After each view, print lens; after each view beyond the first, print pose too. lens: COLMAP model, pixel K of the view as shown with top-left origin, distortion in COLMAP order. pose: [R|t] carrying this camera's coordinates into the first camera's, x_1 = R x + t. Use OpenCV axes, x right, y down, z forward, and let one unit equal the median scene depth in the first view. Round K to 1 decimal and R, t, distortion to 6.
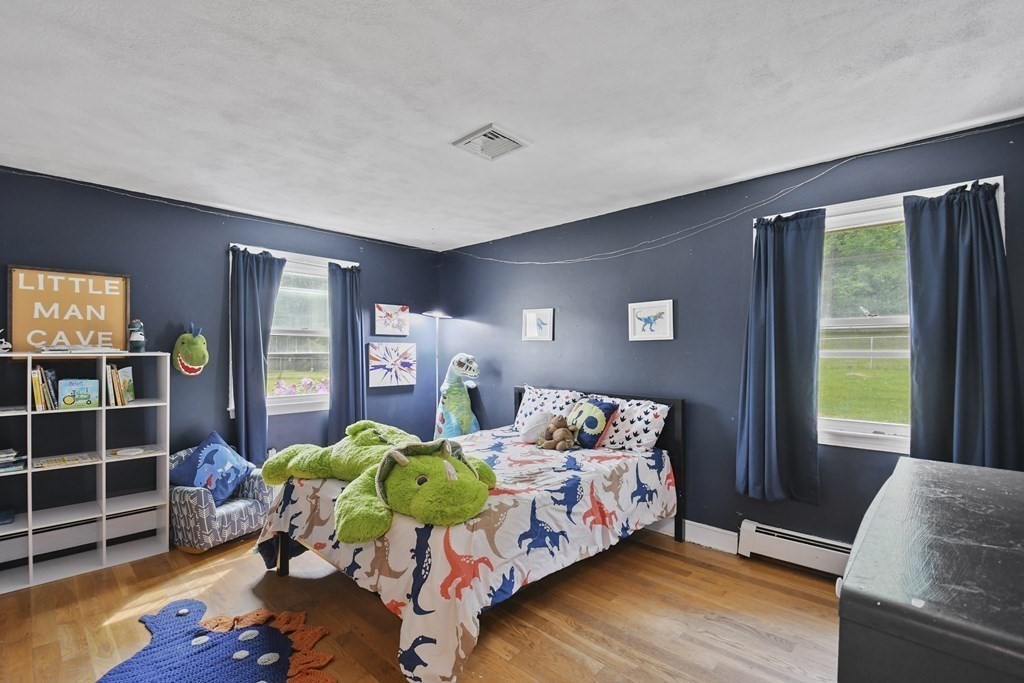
lens RADIAL K [[468.6, 0, 501.6], [0, 468.6, 345.5], [0, 0, 1]] dist [-0.000265, -0.003061]
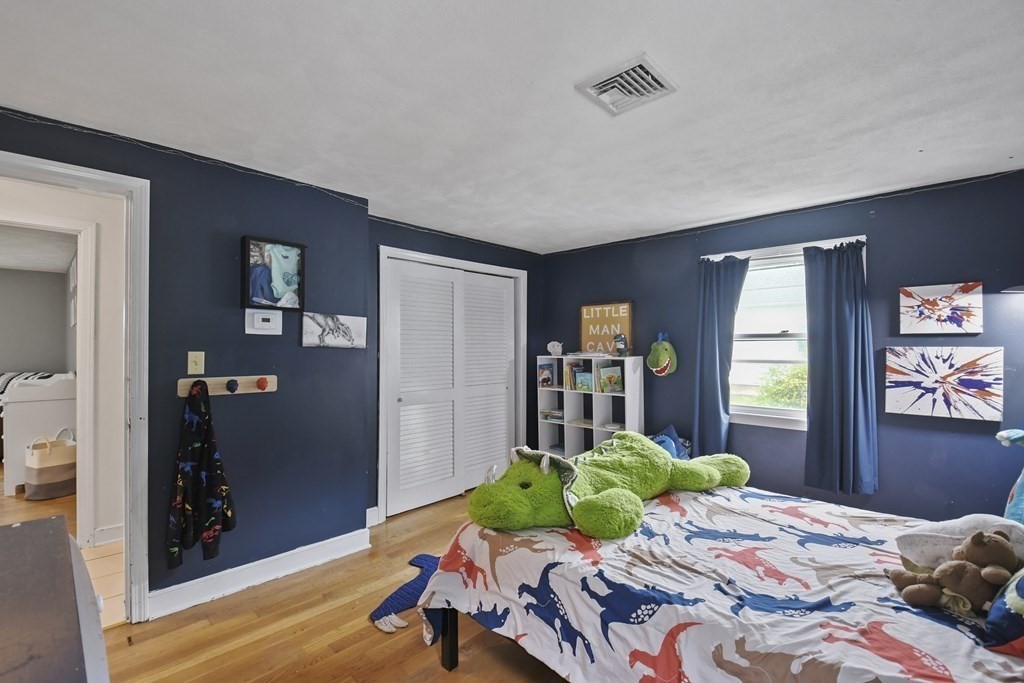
lens RADIAL K [[468.6, 0, 501.4], [0, 468.6, 345.7], [0, 0, 1]] dist [-0.000265, -0.003061]
pose [[-0.035665, -0.003670, -0.999357, 0.505796], [0.009287, 0.999949, -0.004004, -0.012641], [0.999321, -0.009423, -0.035629, 0.566247]]
